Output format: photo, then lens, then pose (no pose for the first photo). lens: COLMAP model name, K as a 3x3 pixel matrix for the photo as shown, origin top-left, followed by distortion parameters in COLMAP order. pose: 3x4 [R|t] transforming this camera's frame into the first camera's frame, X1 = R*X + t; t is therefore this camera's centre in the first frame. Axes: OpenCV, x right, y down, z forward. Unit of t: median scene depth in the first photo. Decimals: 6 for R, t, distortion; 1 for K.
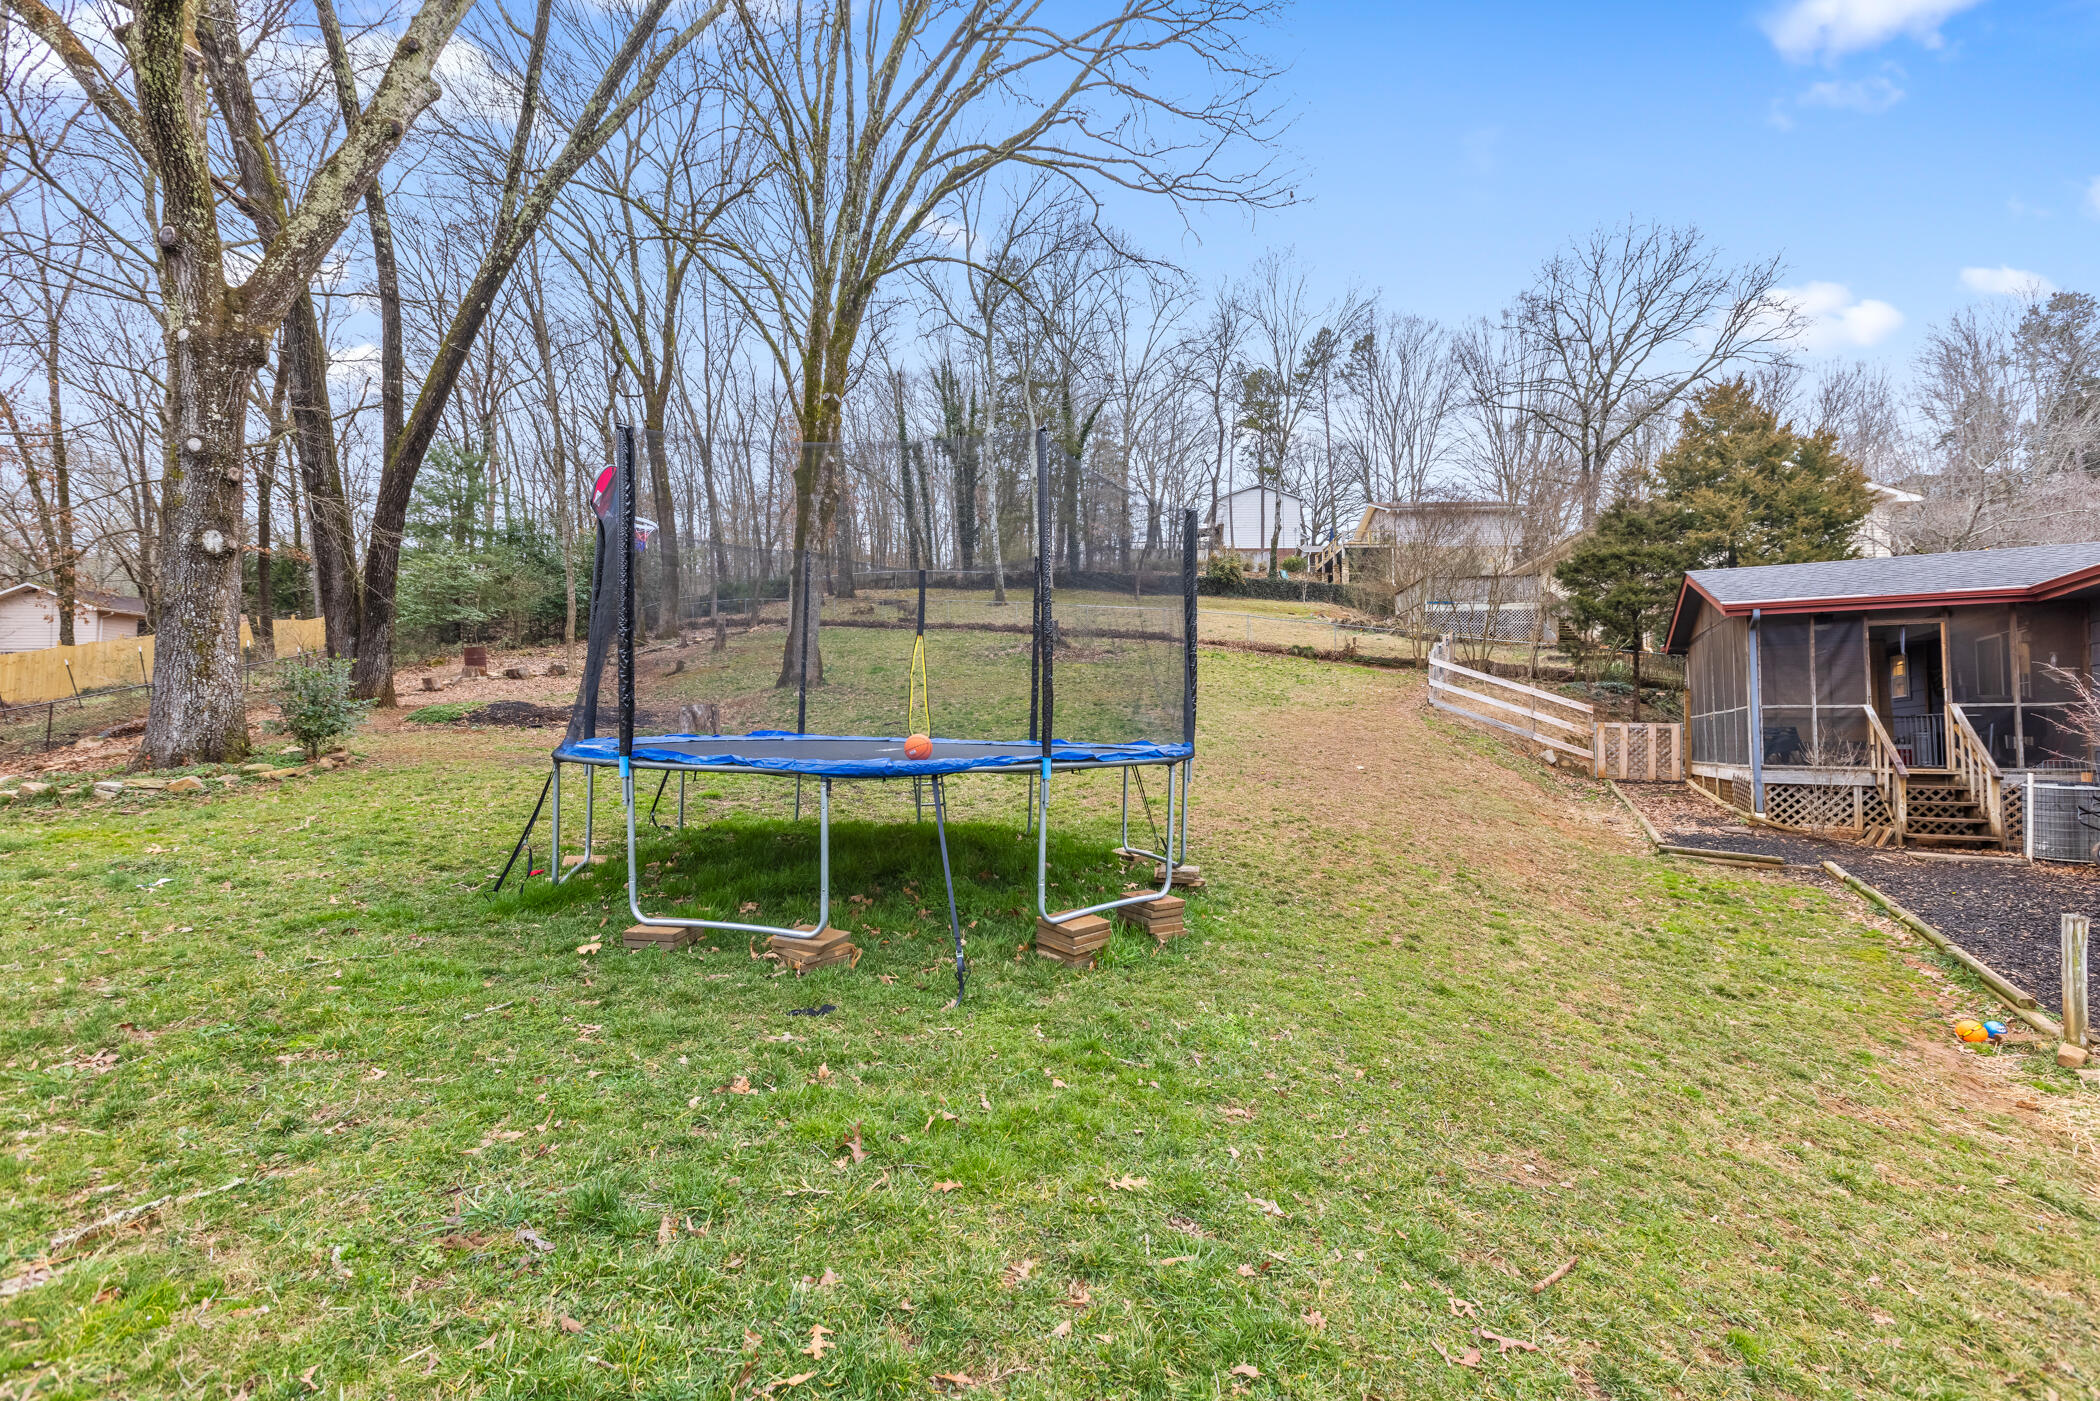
lens RADIAL K [[957.7, 0, 1046.5], [0, 957.7, 698.9], [0, 0, 1]] dist [0.001444, 0.000403]
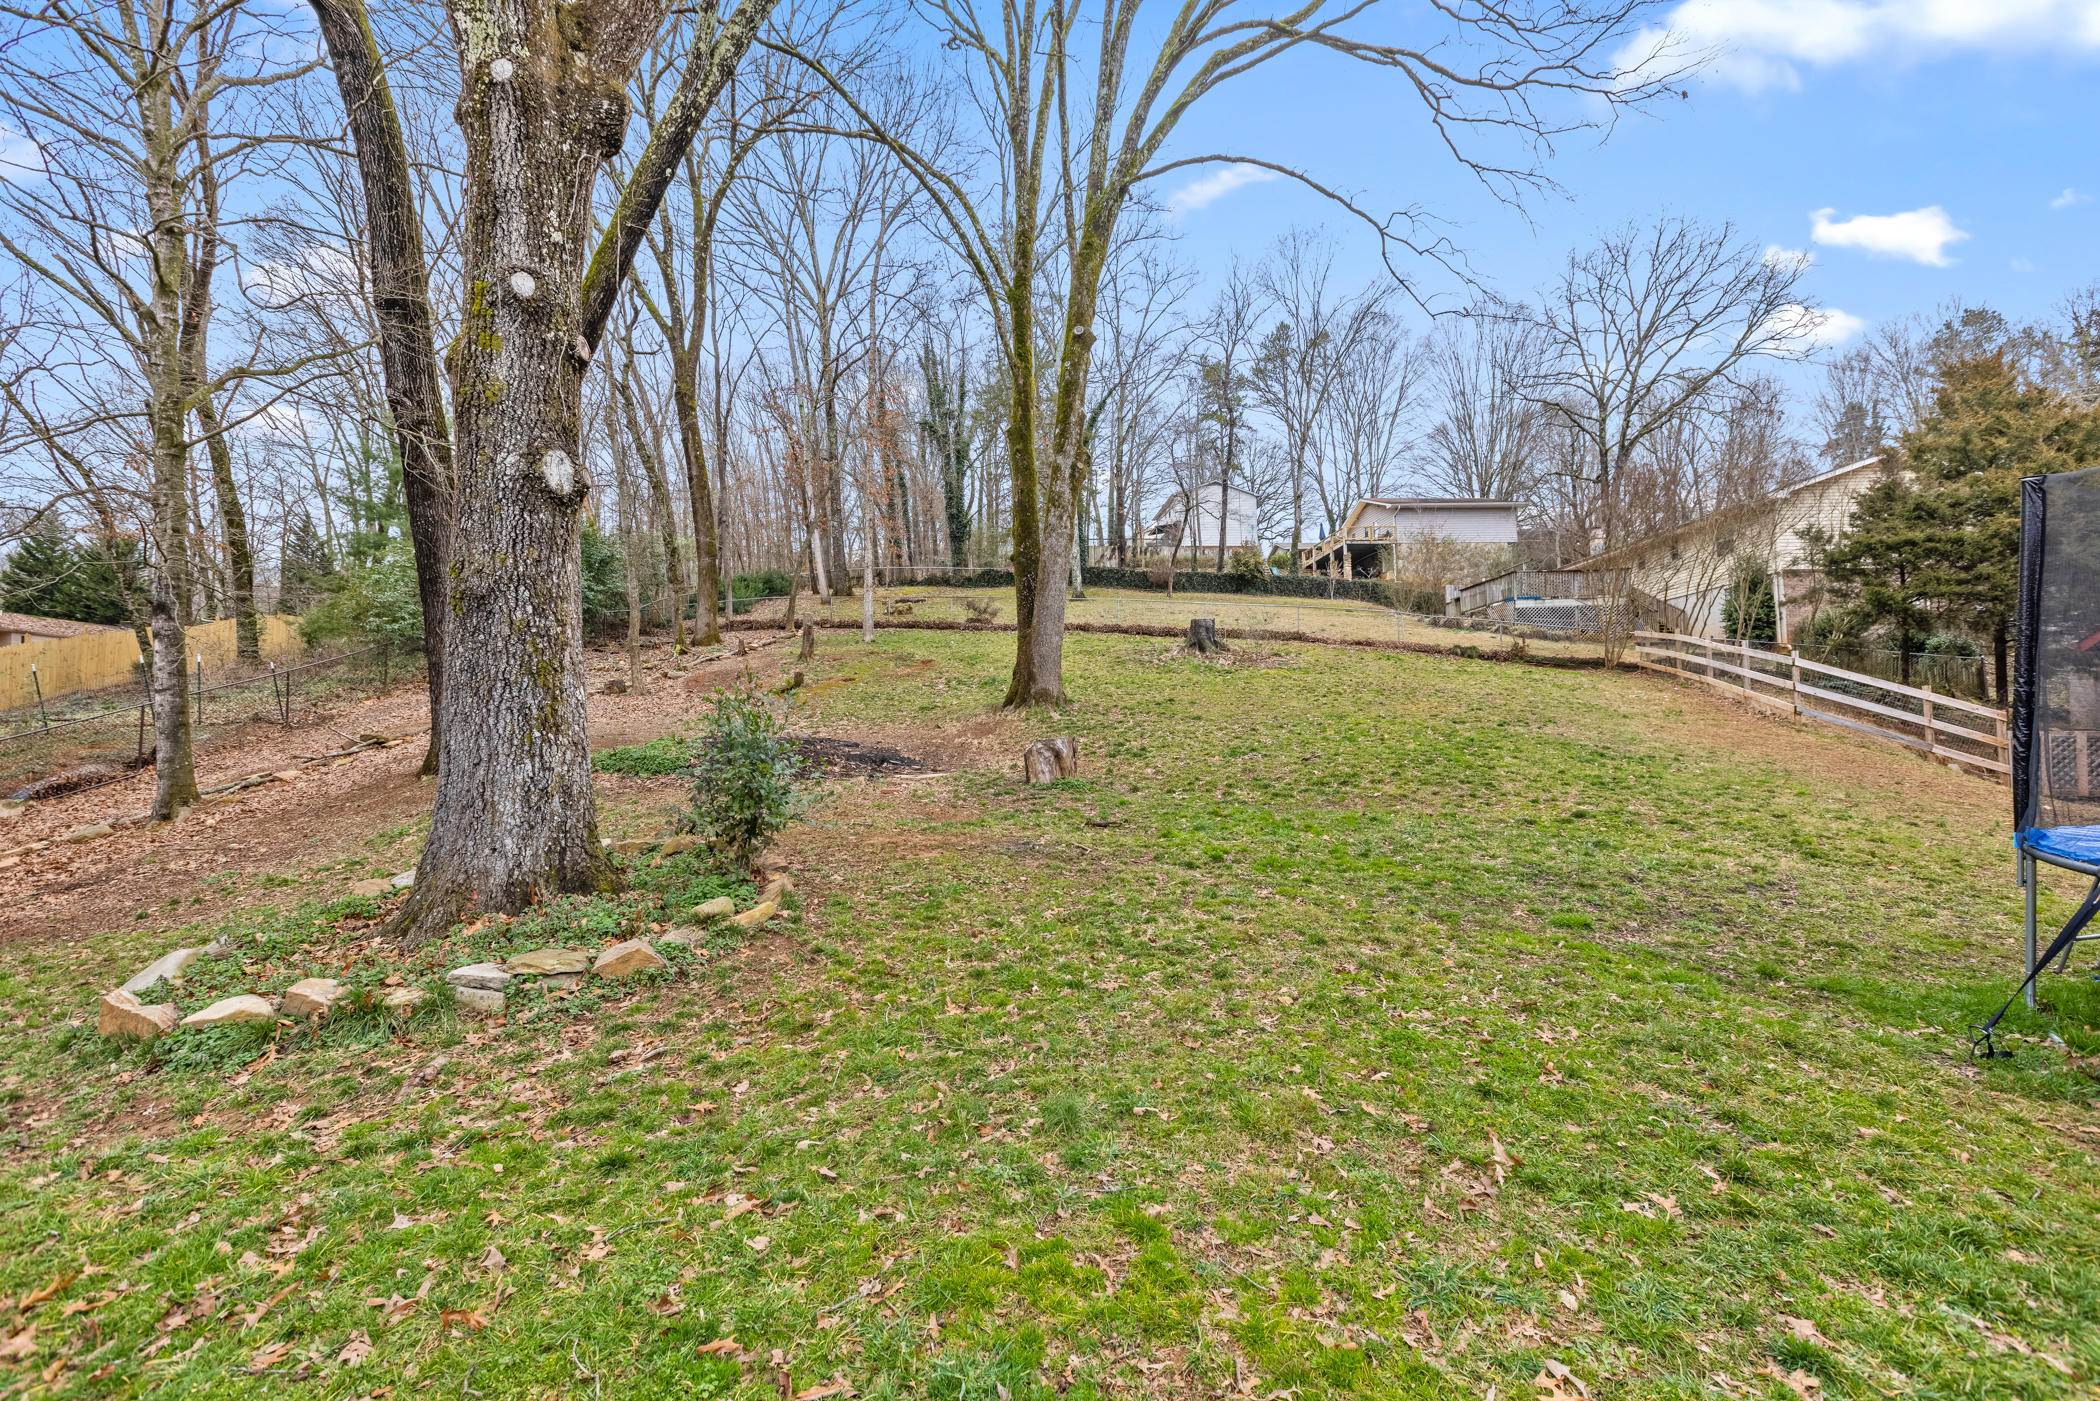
lens RADIAL K [[957.7, 0, 1053.2], [0, 957.7, 698.3], [0, 0, 1]] dist [0.001444, 0.000403]
pose [[0.990813, -0.017956, 0.134042, -0.349089], [0.018158, 0.999835, -0.000287, -0.017965], [-0.134015, 0.002719, 0.990976, 0.229863]]
